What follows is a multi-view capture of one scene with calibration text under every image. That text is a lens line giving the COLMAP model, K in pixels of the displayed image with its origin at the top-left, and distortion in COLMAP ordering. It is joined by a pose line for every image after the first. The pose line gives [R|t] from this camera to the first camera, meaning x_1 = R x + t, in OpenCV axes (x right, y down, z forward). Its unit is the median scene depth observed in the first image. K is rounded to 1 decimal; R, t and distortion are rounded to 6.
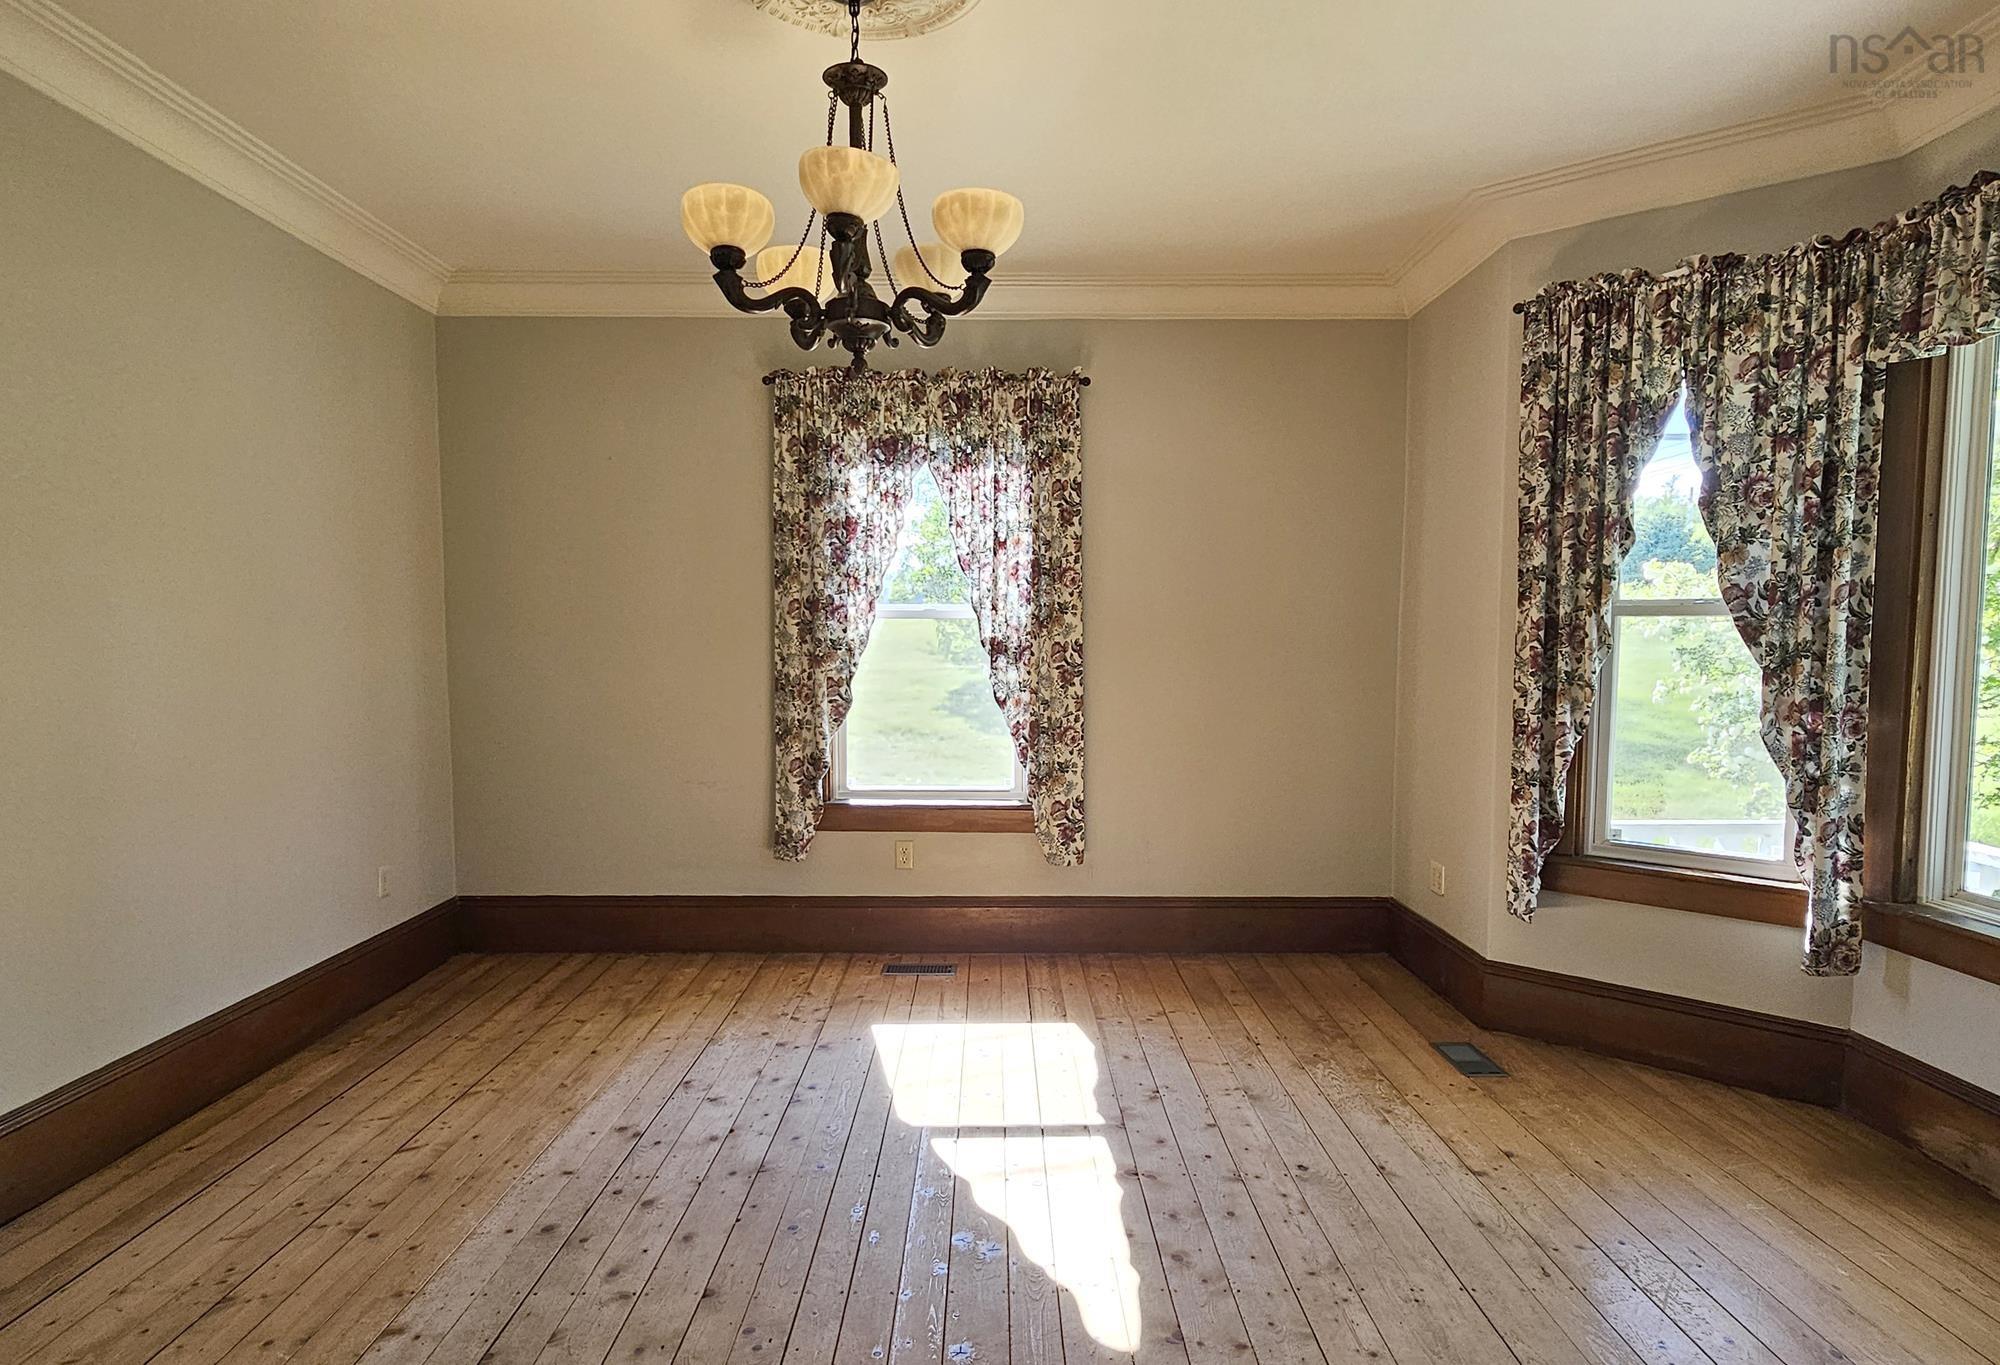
lens RADIAL K [[1116.8, 0, 1002.3], [0, 1116.8, 738.7], [0, 0, 1]] dist [0.003429, -0.001361]
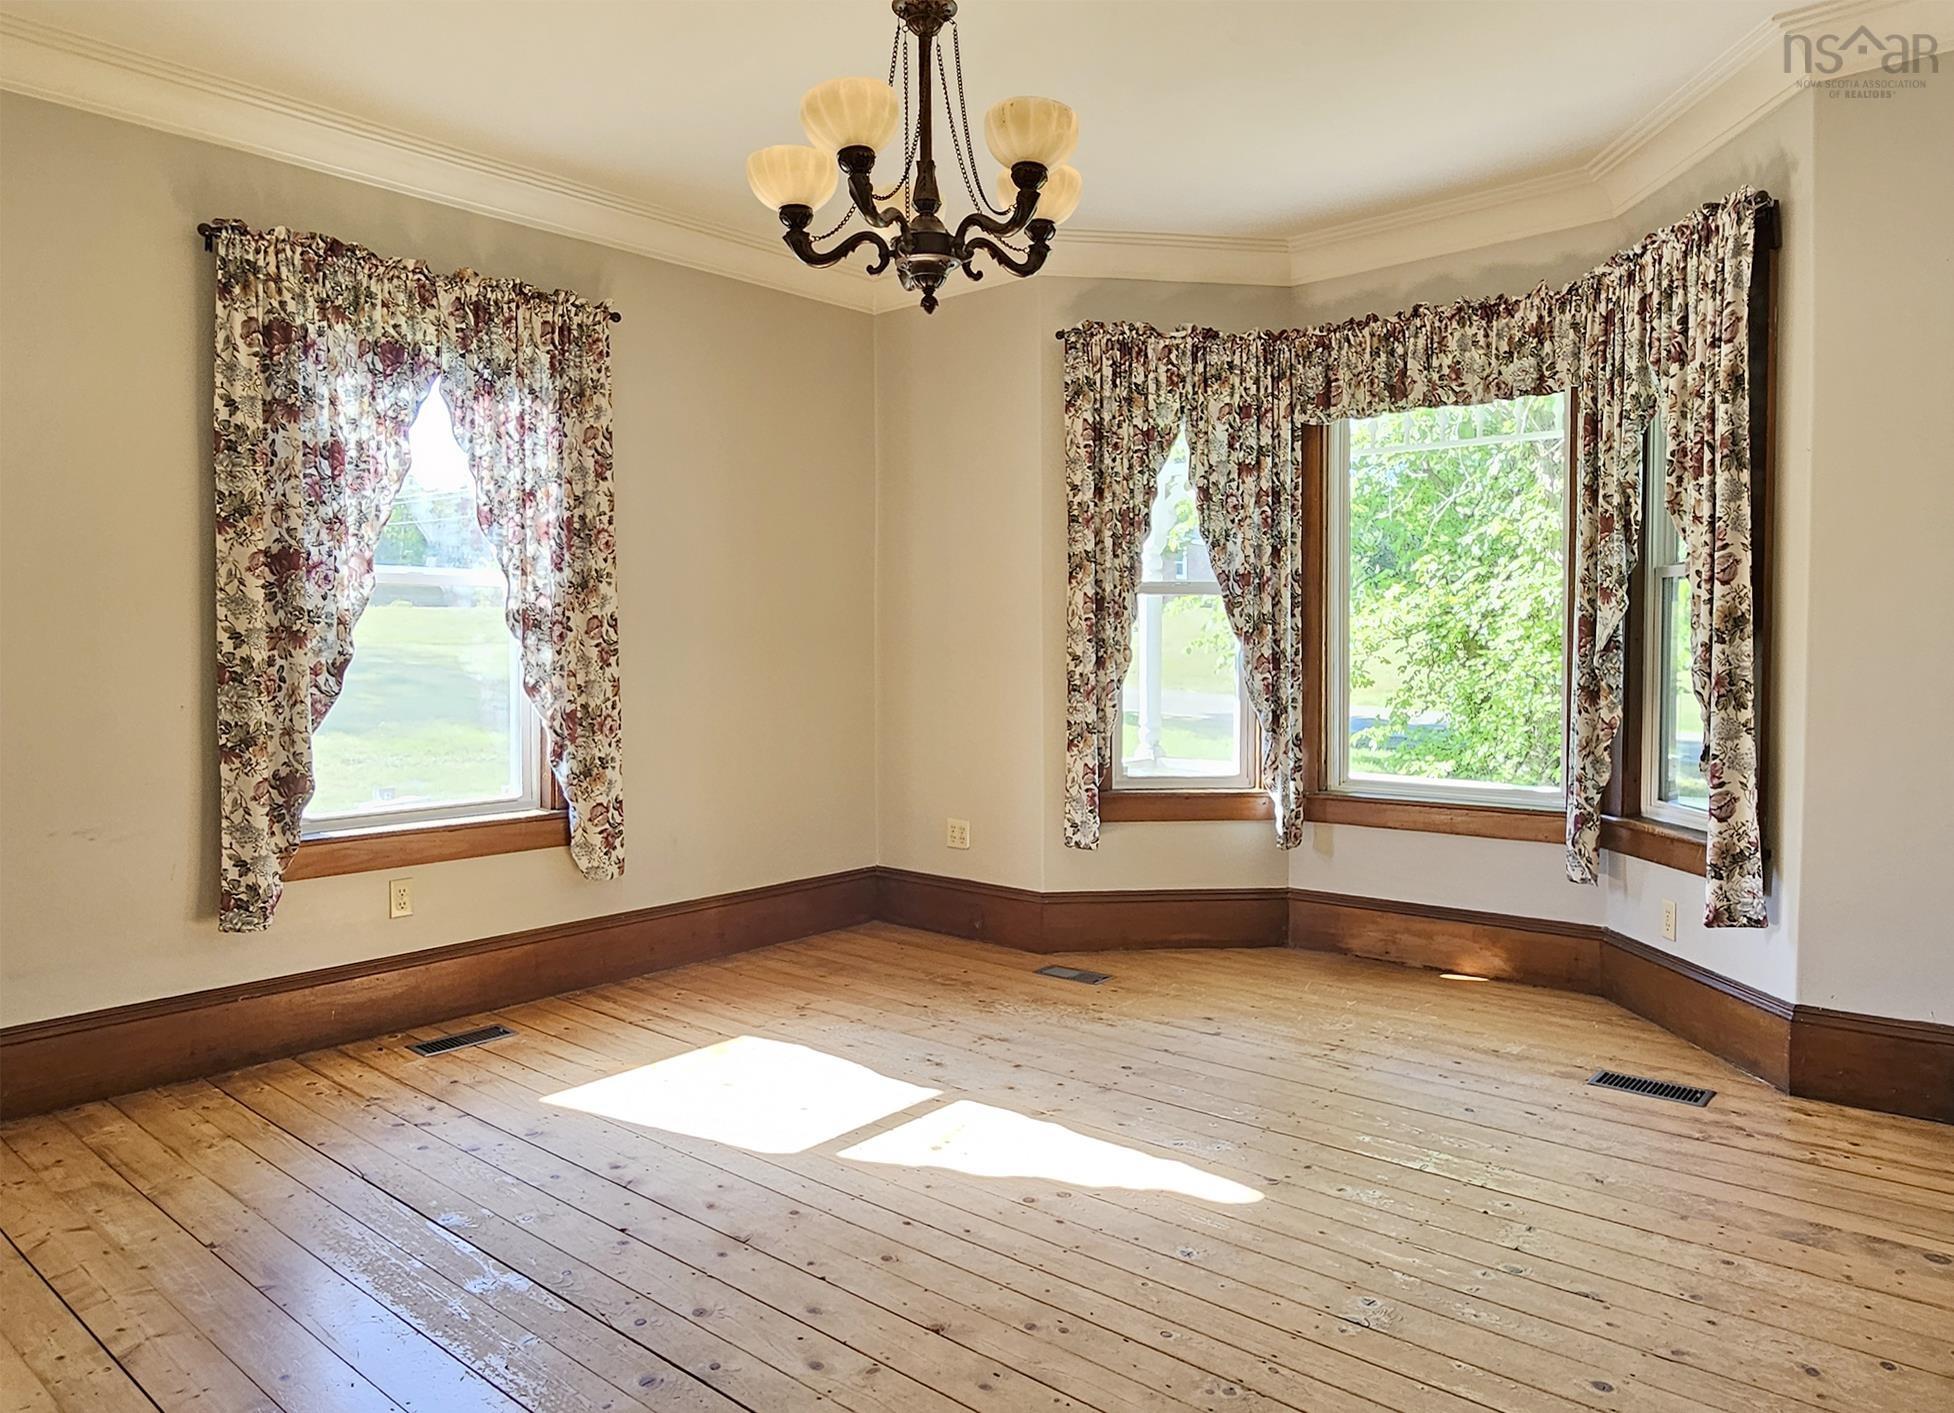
lens RADIAL K [[1289.4, 0, 976.2], [0, 1289.4, 698.3], [0, 0, 1]] dist [0.003303, -0.000542]
pose [[0.661202, -0.038539, 0.749217, -0.506784], [0.071762, 0.997349, -0.012030, 0.009208], [-0.746767, 0.061719, 0.662215, 0.141630]]
